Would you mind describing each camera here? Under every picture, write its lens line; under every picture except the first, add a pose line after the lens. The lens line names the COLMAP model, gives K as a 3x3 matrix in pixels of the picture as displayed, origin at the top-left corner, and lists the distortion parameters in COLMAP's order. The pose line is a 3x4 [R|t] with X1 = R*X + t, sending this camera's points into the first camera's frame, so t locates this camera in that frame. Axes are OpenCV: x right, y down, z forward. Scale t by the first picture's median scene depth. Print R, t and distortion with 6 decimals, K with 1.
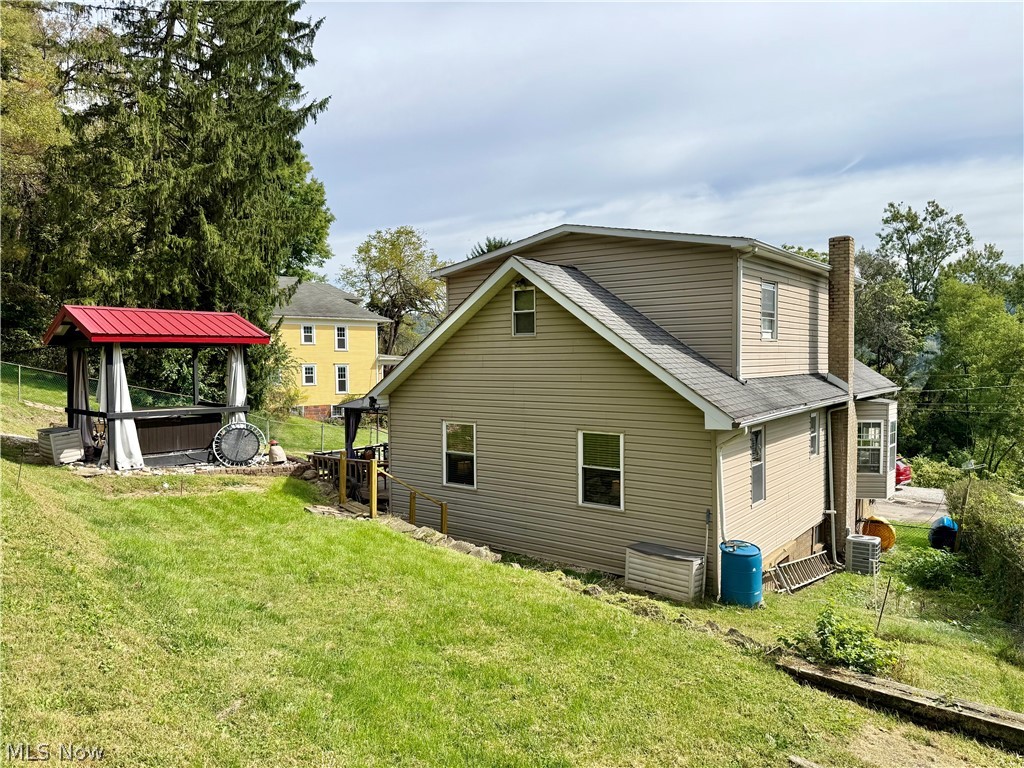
lens RADIAL K [[711.2, 0, 508.9], [0, 711.2, 387.6], [0, 0, 1]] dist [0.131766, -0.218185]
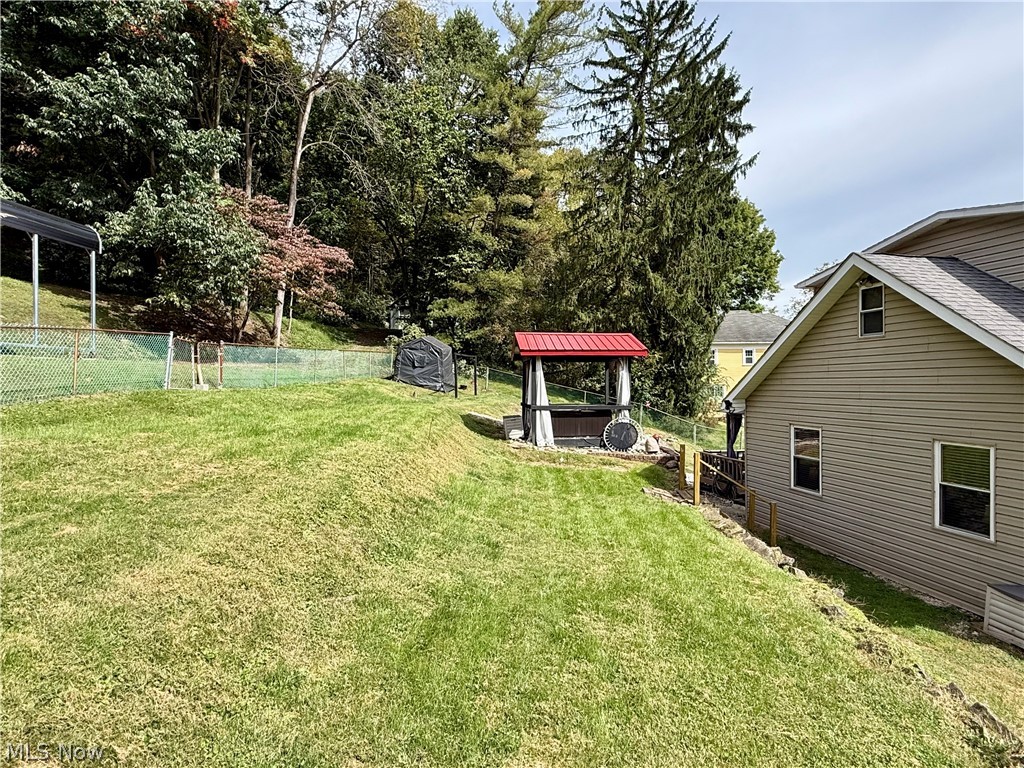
lens RADIAL K [[568.8, 0, 511.5], [0, 568.8, 386.8], [0, 0, 1]] dist [0.002329, -0.000739]
pose [[0.750942, 0.009348, -0.660302, 0.150267], [-0.030980, 0.999298, -0.021085, 0.022149], [0.659641, 0.036290, 0.750704, 0.122295]]
